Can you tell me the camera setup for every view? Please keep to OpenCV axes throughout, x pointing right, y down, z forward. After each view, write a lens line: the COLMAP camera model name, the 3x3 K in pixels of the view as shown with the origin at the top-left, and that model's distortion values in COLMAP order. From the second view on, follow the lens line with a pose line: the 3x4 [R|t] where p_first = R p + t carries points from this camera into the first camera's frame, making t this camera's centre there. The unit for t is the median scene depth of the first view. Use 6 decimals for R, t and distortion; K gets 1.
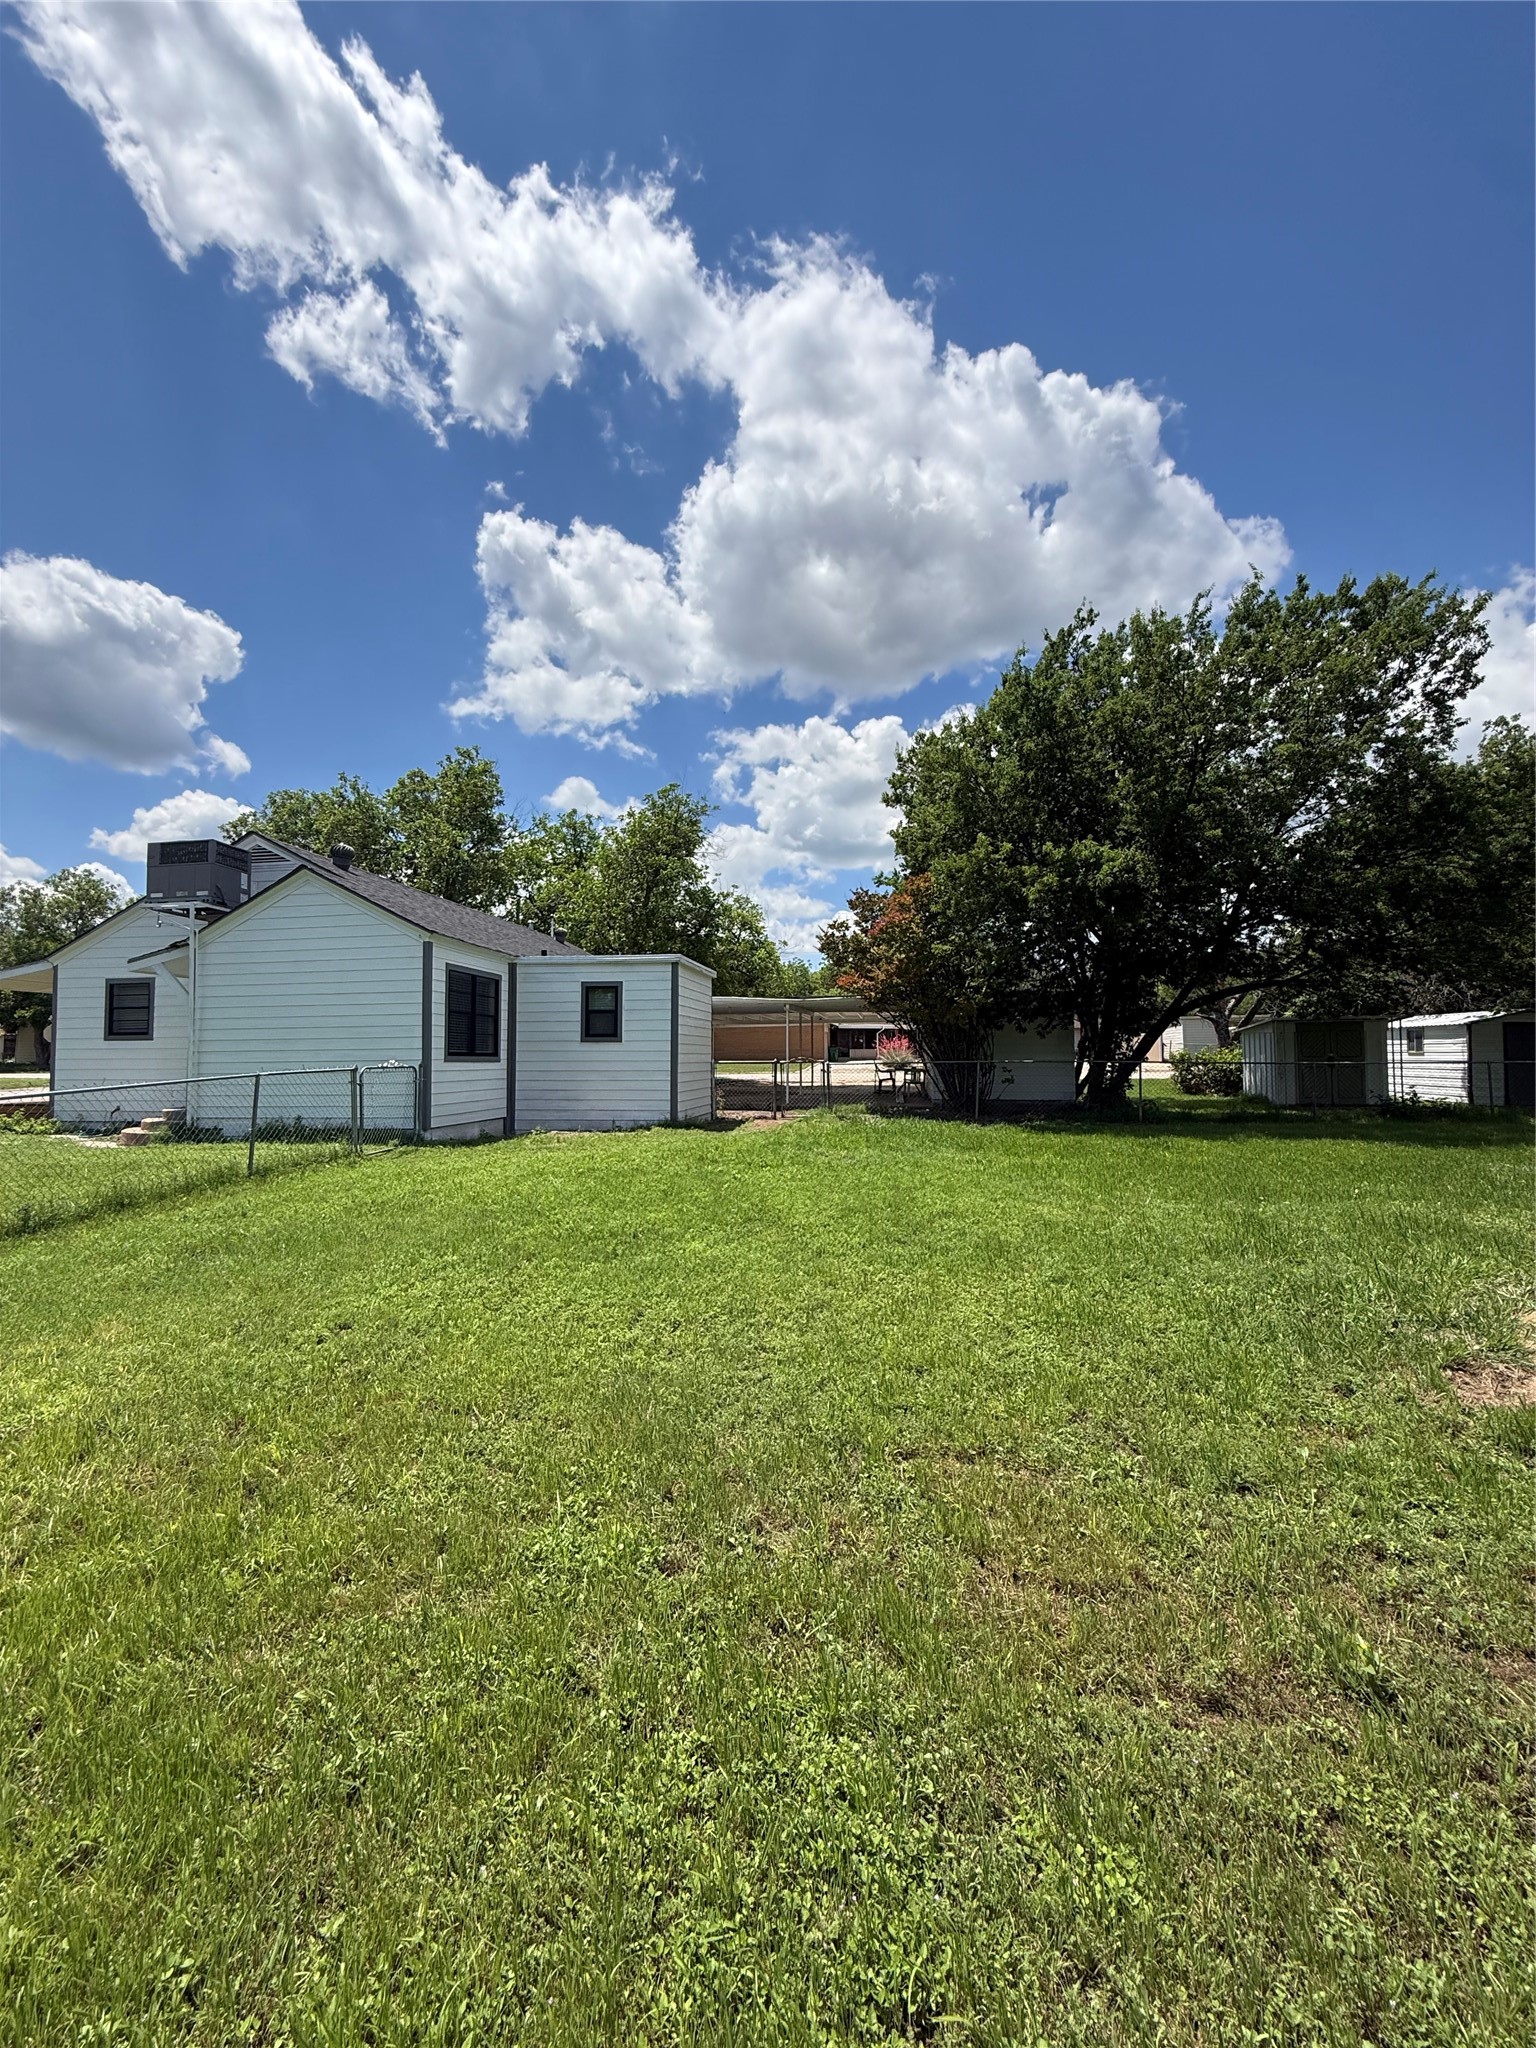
lens RADIAL K [[816.1, 0, 771.4], [0, 816.1, 1019.3], [0, 0, 1]] dist [0.000041, -0.001311]
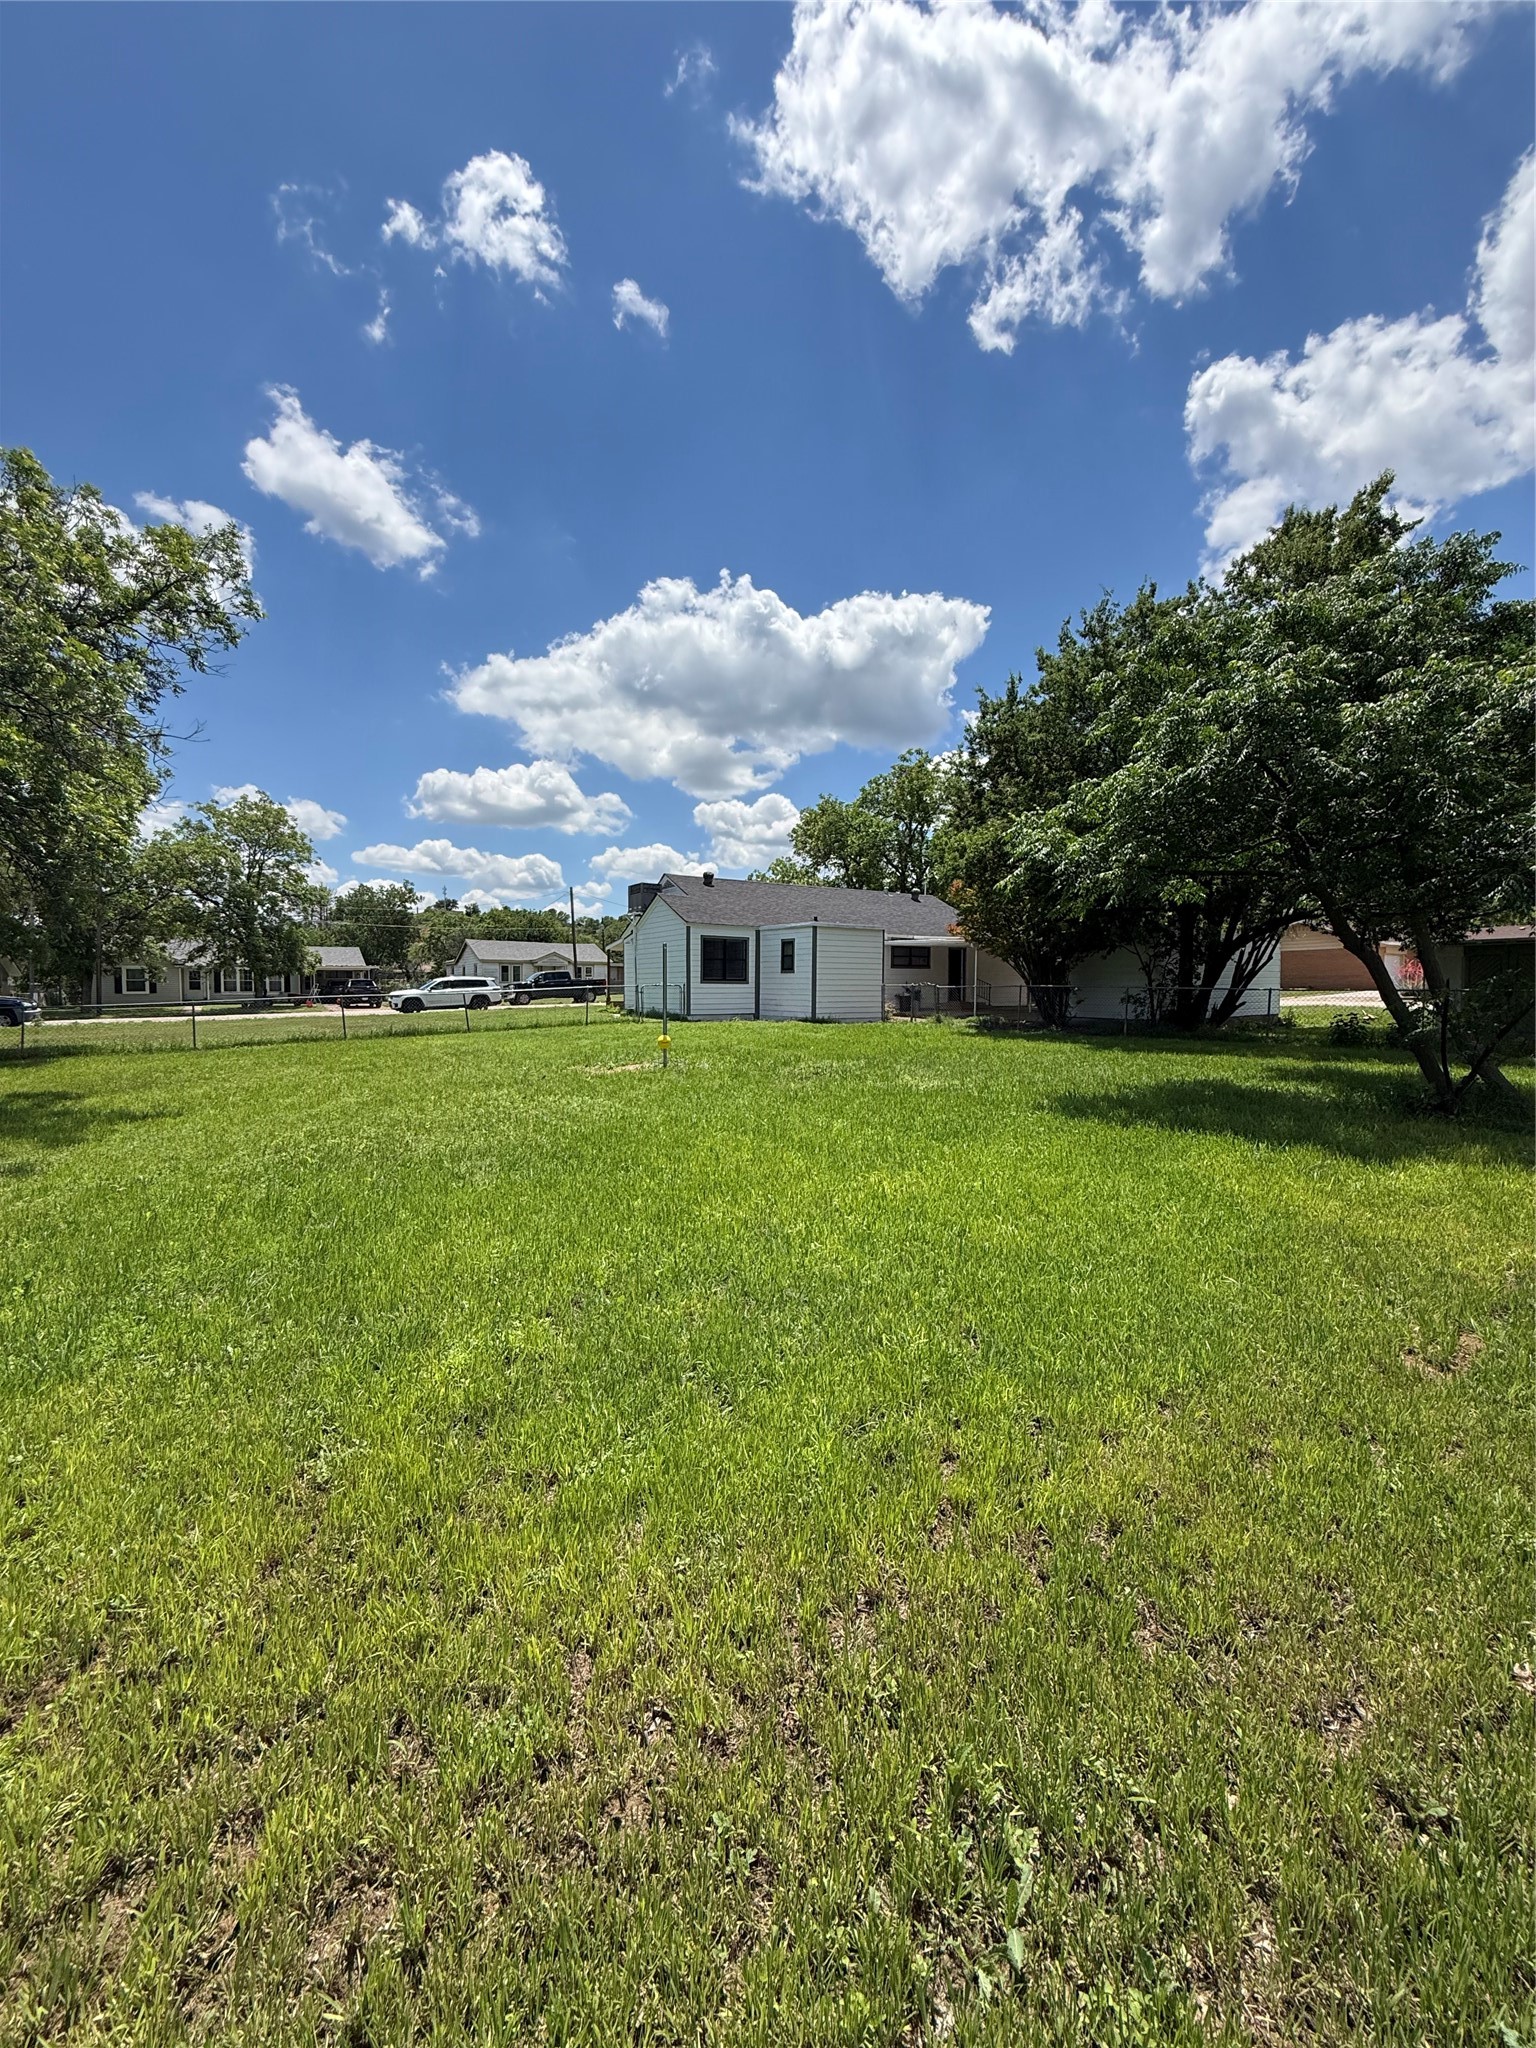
lens RADIAL K [[816.1, 0, 760.0], [0, 816.1, 1030.3], [0, 0, 1]] dist [0.000041, -0.001311]
pose [[0.639892, 0.055504, -0.766458, 0.101475], [0.027220, 0.995125, 0.094788, -0.001675], [0.767983, -0.081517, 0.635262, -0.016488]]
